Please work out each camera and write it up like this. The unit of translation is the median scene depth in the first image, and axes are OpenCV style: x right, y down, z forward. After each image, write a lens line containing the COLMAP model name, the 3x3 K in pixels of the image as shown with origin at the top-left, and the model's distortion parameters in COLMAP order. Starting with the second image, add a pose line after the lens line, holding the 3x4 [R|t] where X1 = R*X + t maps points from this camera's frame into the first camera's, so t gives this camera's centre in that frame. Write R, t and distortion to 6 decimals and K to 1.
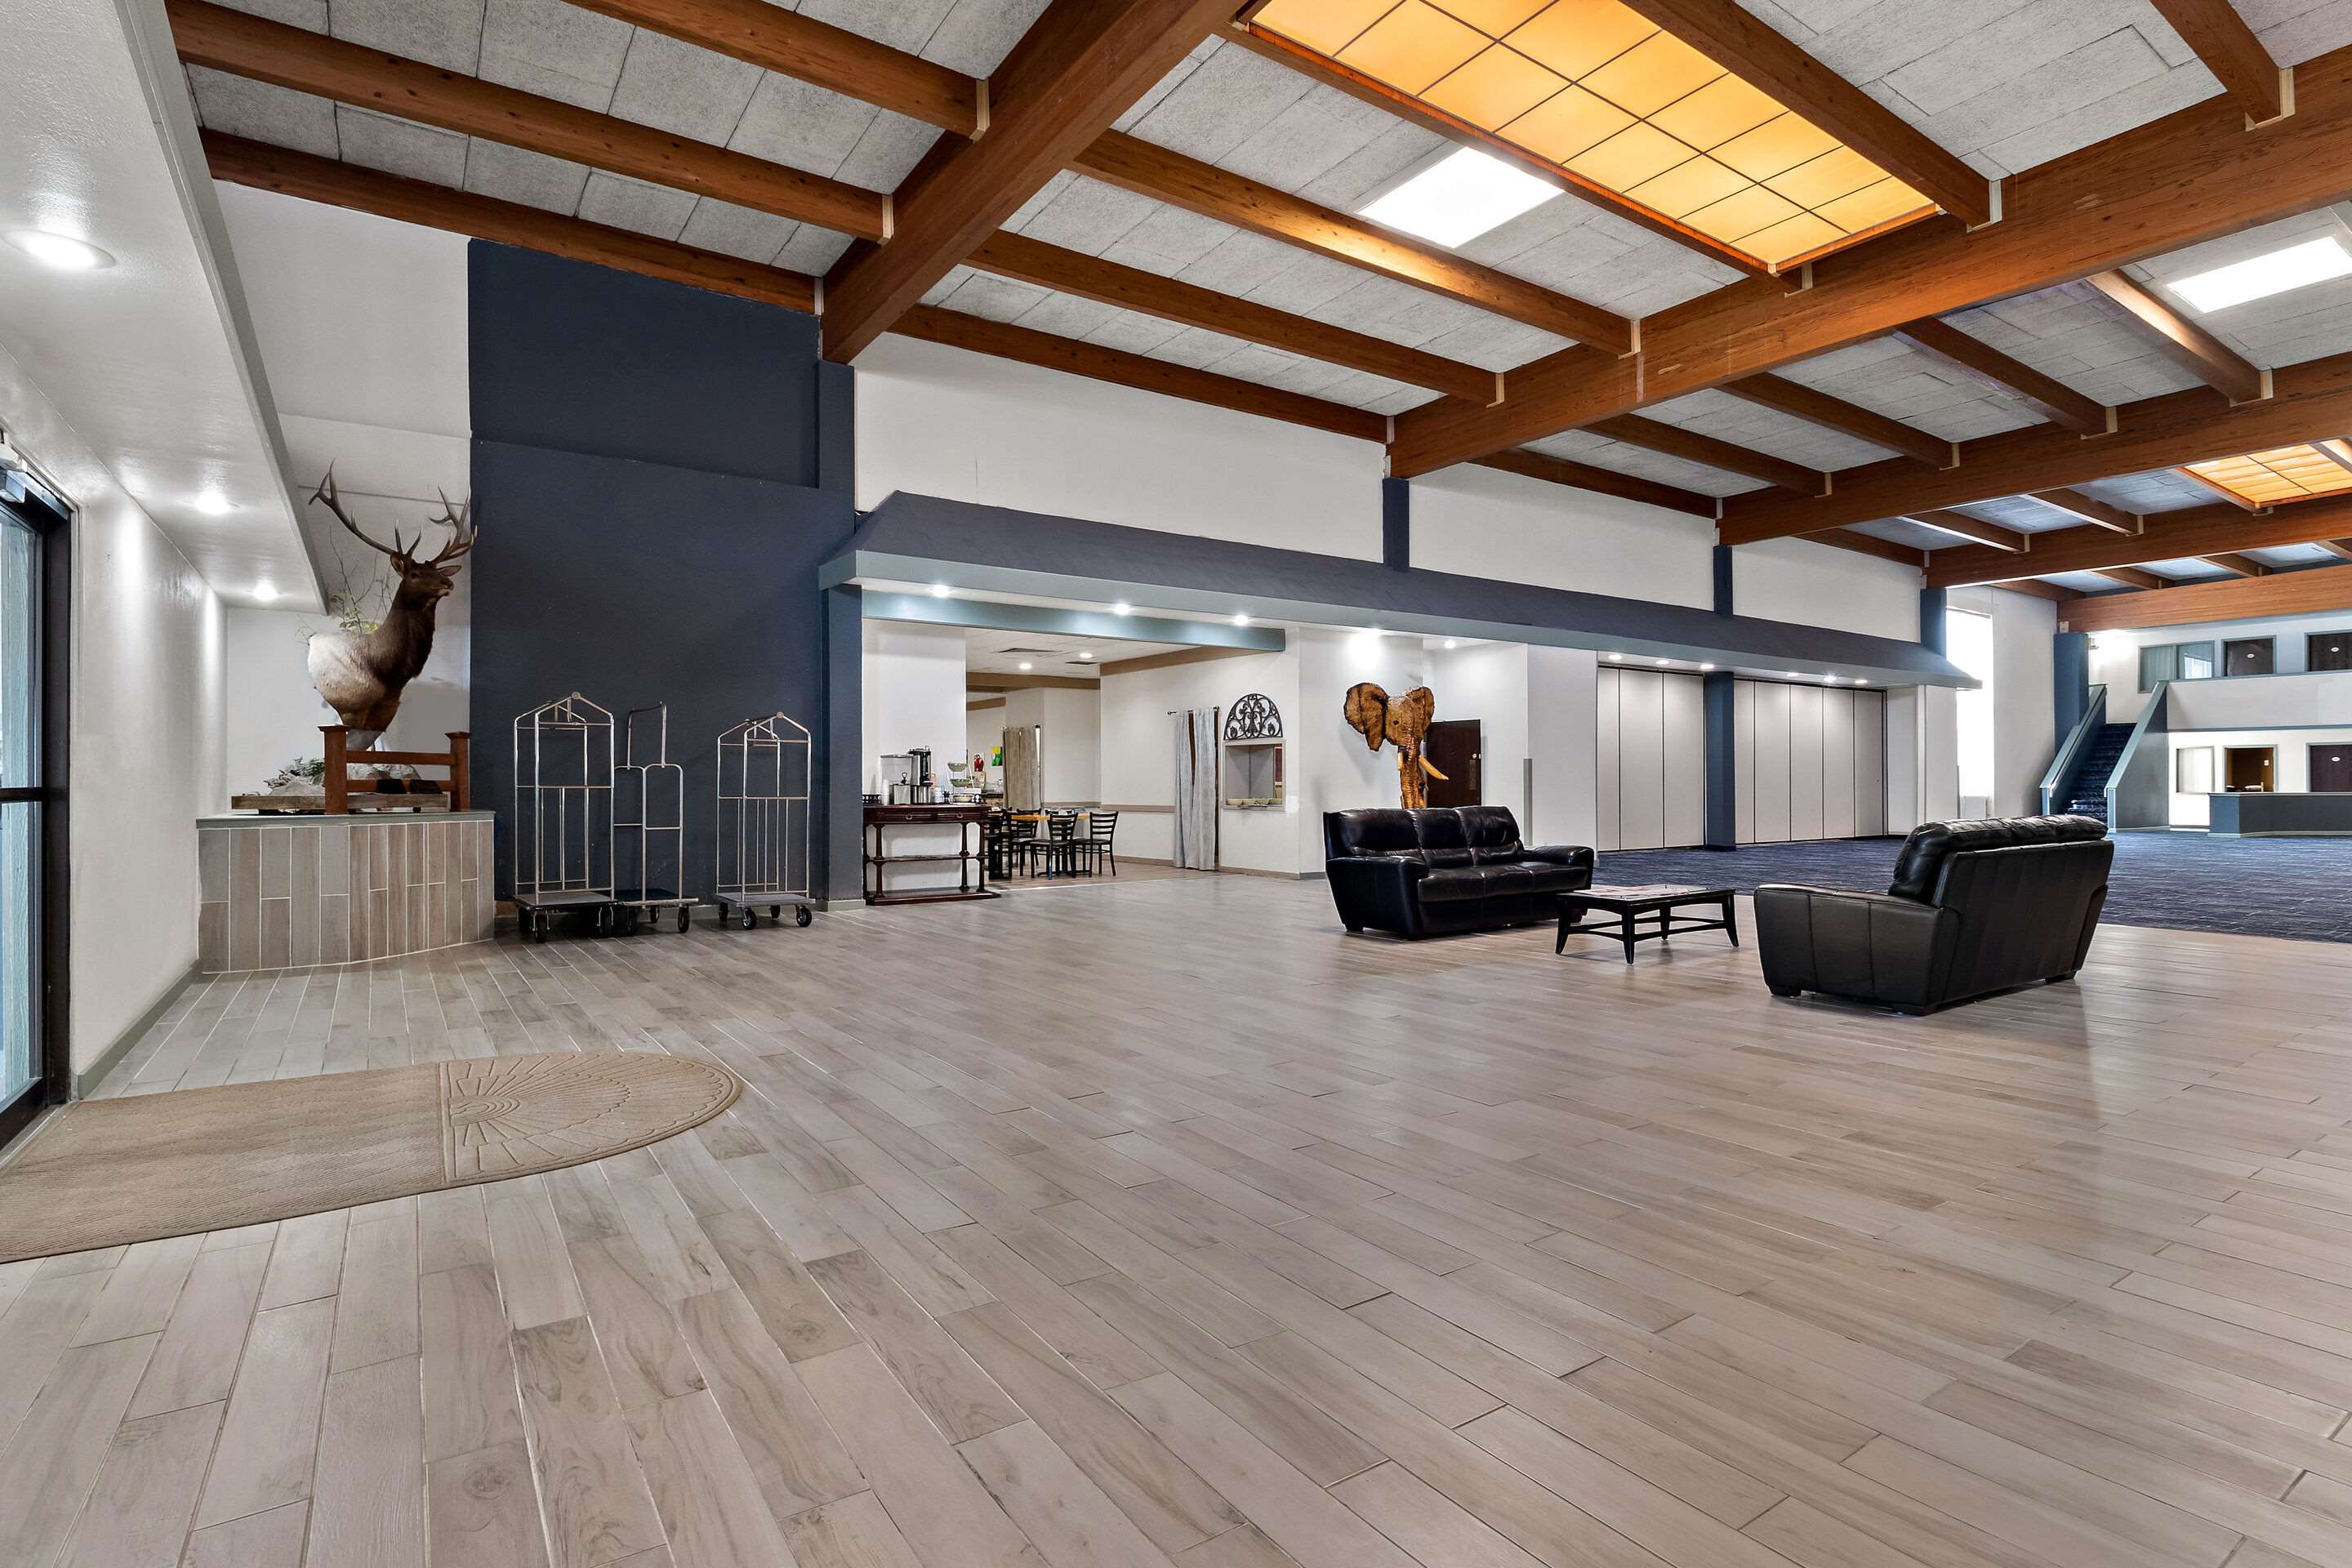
lens RADIAL K [[1164.5, 0, 1176.0], [0, 1164.5, 784.0], [0, 0, 1]] dist [-0.005258, -0.001045]
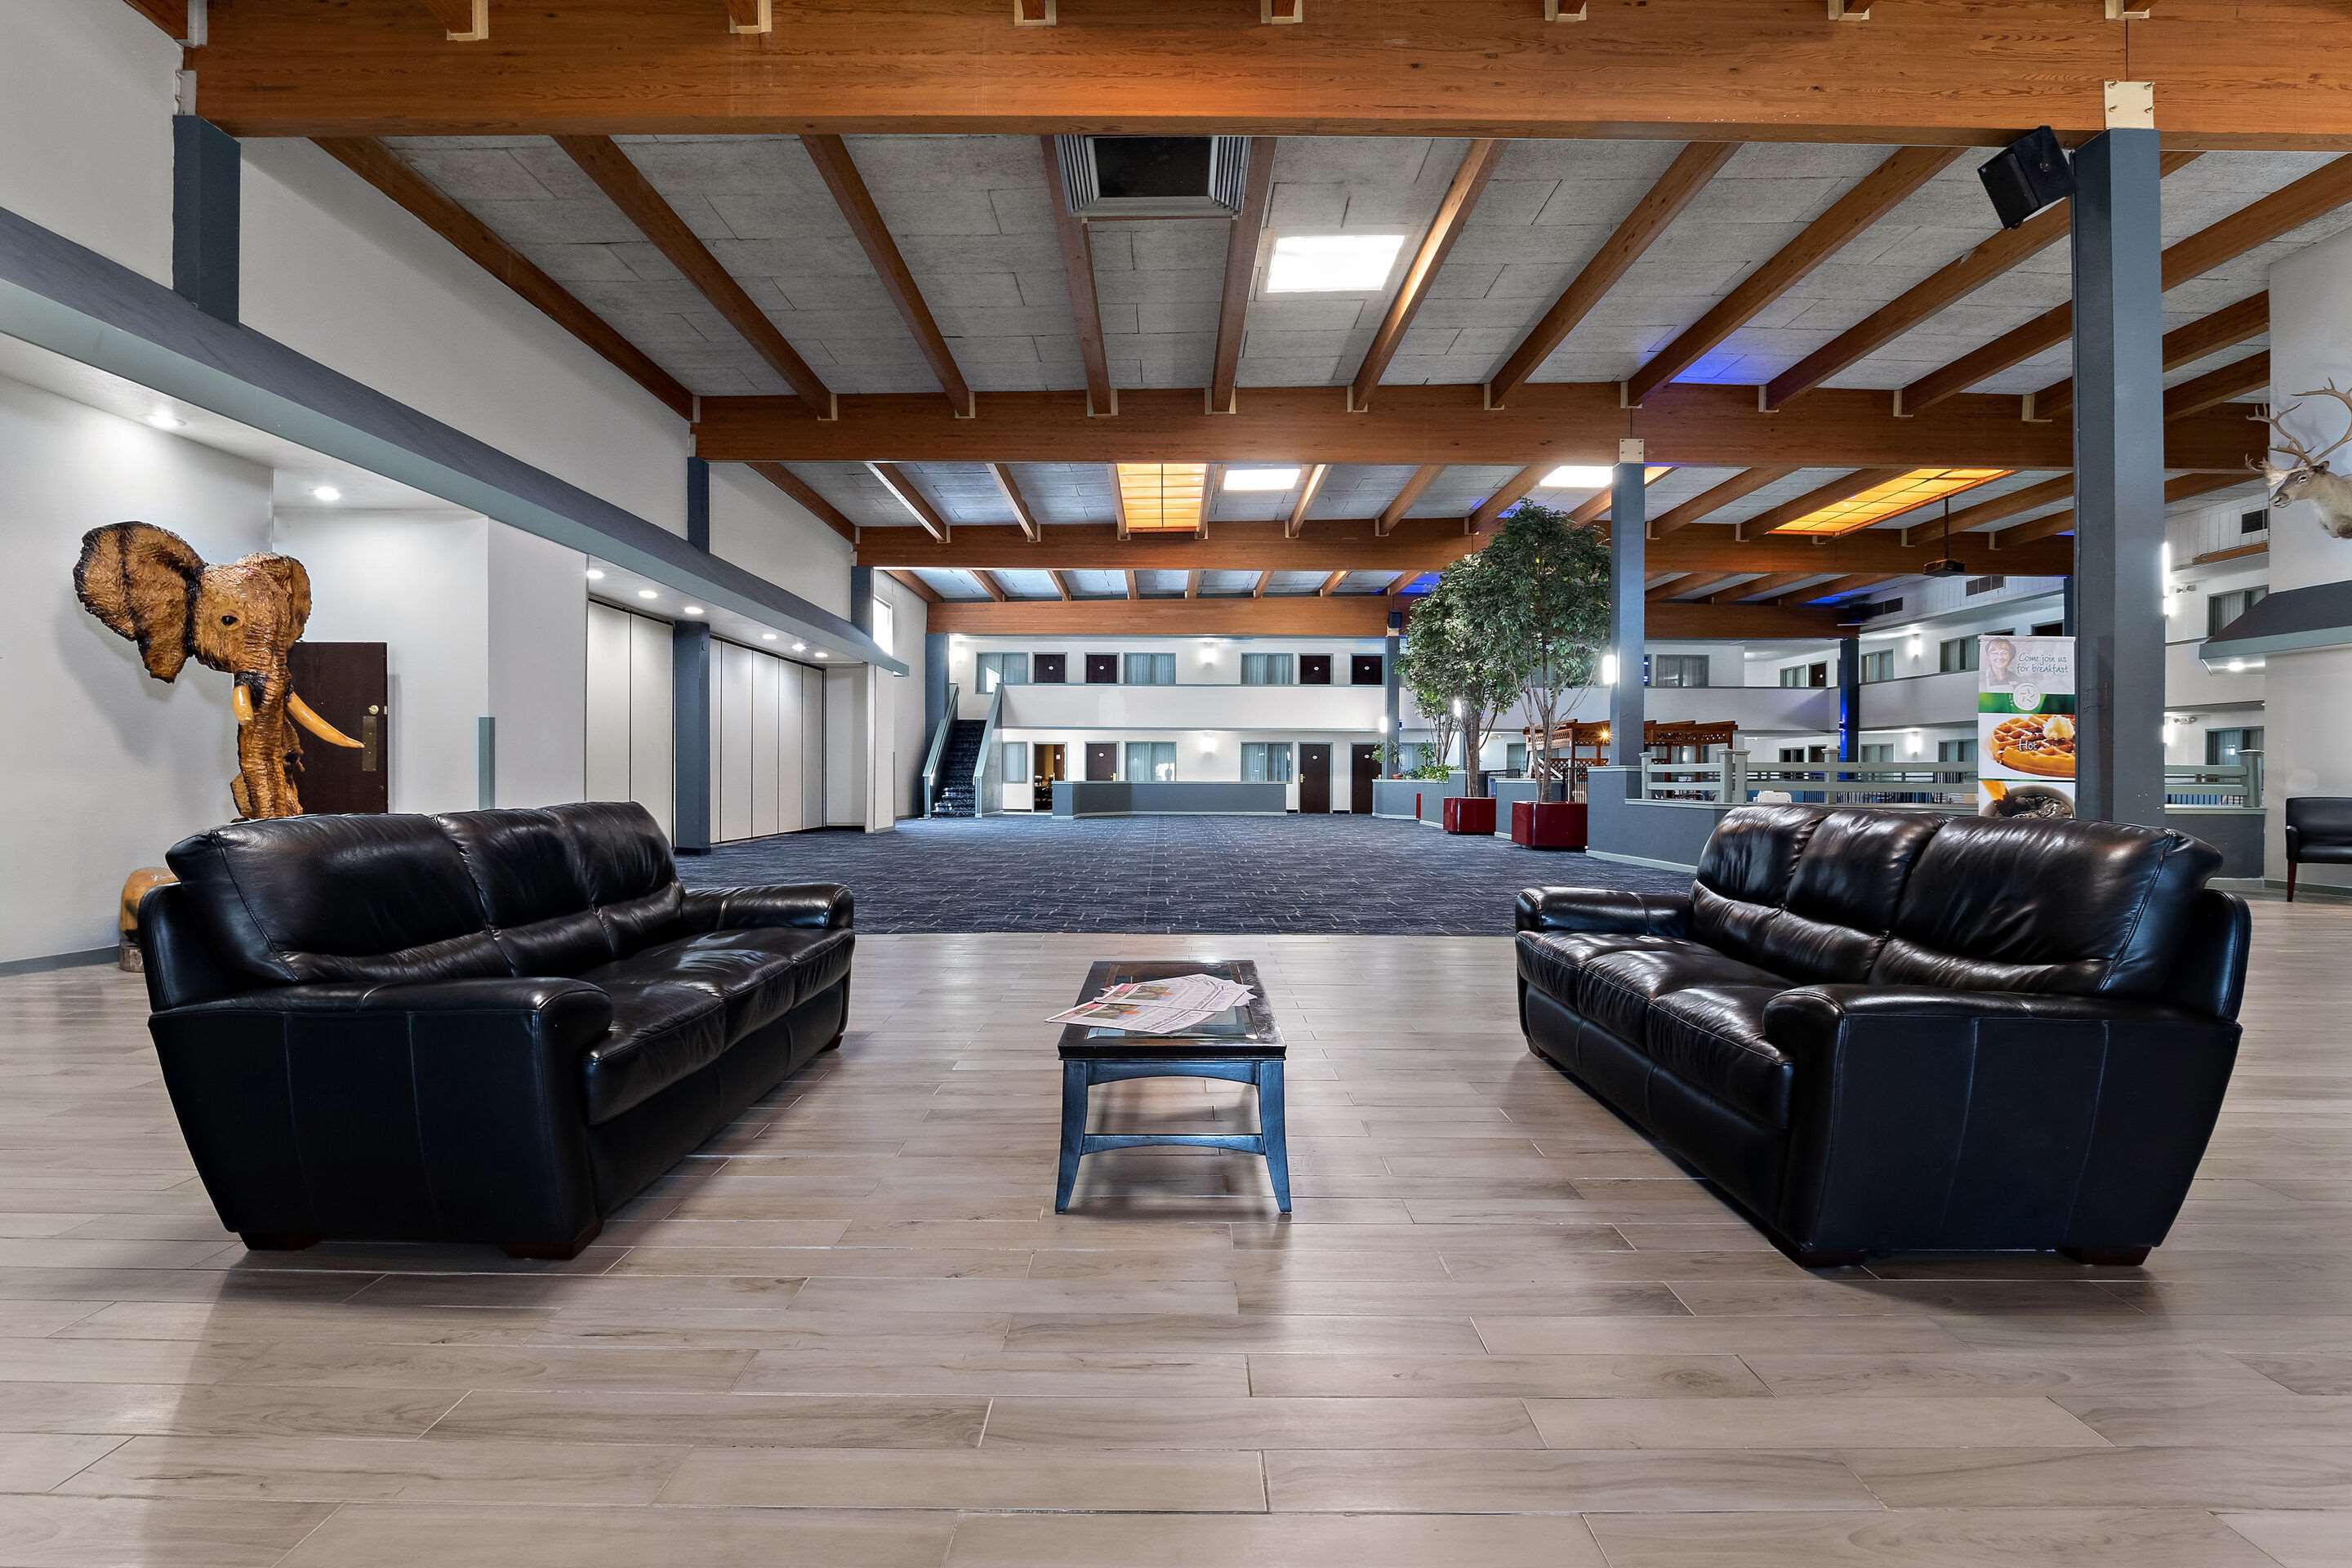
lens RADIAL K [[1164.5, 0, 1176.0], [0, 1164.5, 784.0], [0, 0, 1]] dist [-0.005258, -0.001045]
pose [[0.576093, -0.000127, 0.817384, 0.027162], [-0.007361, 0.999959, 0.005343, 0.005234], [-0.817351, -0.009095, 0.576069, 0.376206]]
